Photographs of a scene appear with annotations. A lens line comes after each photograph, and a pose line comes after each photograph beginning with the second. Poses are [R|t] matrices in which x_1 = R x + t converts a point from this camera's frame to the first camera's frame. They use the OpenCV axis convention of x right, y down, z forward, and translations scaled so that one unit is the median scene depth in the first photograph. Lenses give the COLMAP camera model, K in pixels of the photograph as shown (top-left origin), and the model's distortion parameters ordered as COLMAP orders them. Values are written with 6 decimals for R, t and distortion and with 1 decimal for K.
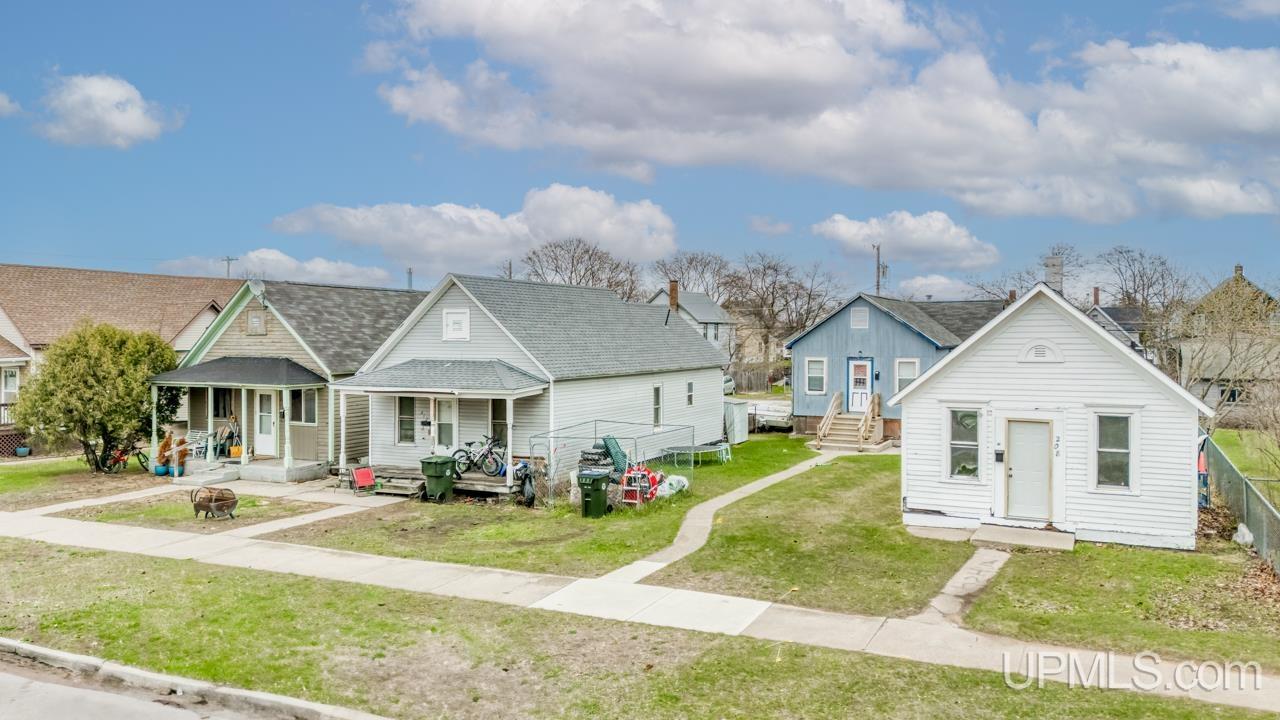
lens RADIAL K [[964.8, 0, 640.2], [0, 964.8, 356.8], [0, 0, 1]] dist [-0.000274, -0.003370]
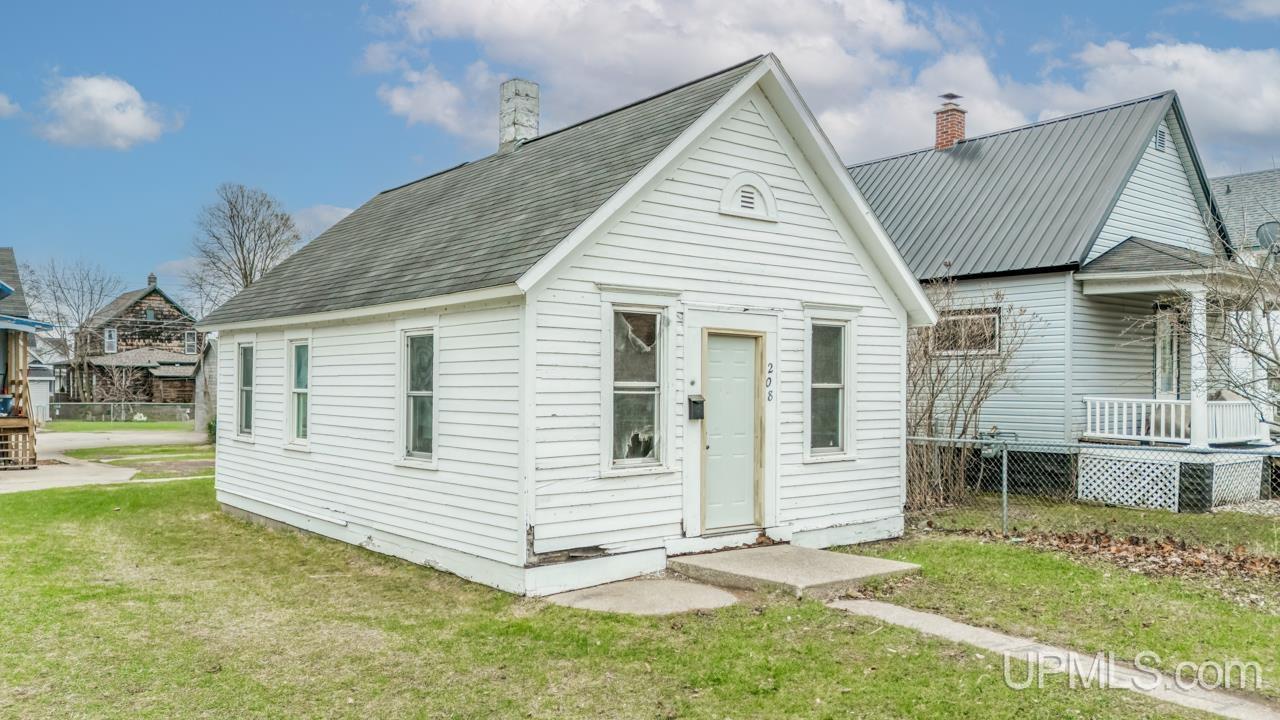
lens RADIAL K [[964.8, 0, 640.0], [0, 964.8, 365.0], [0, 0, 1]] dist [-0.000274, -0.003370]
pose [[0.414534, 0.010480, 0.909974, -0.073028], [0.009155, 0.999835, -0.015686, 0.089347], [-0.909988, 0.014833, 0.414370, 0.830679]]
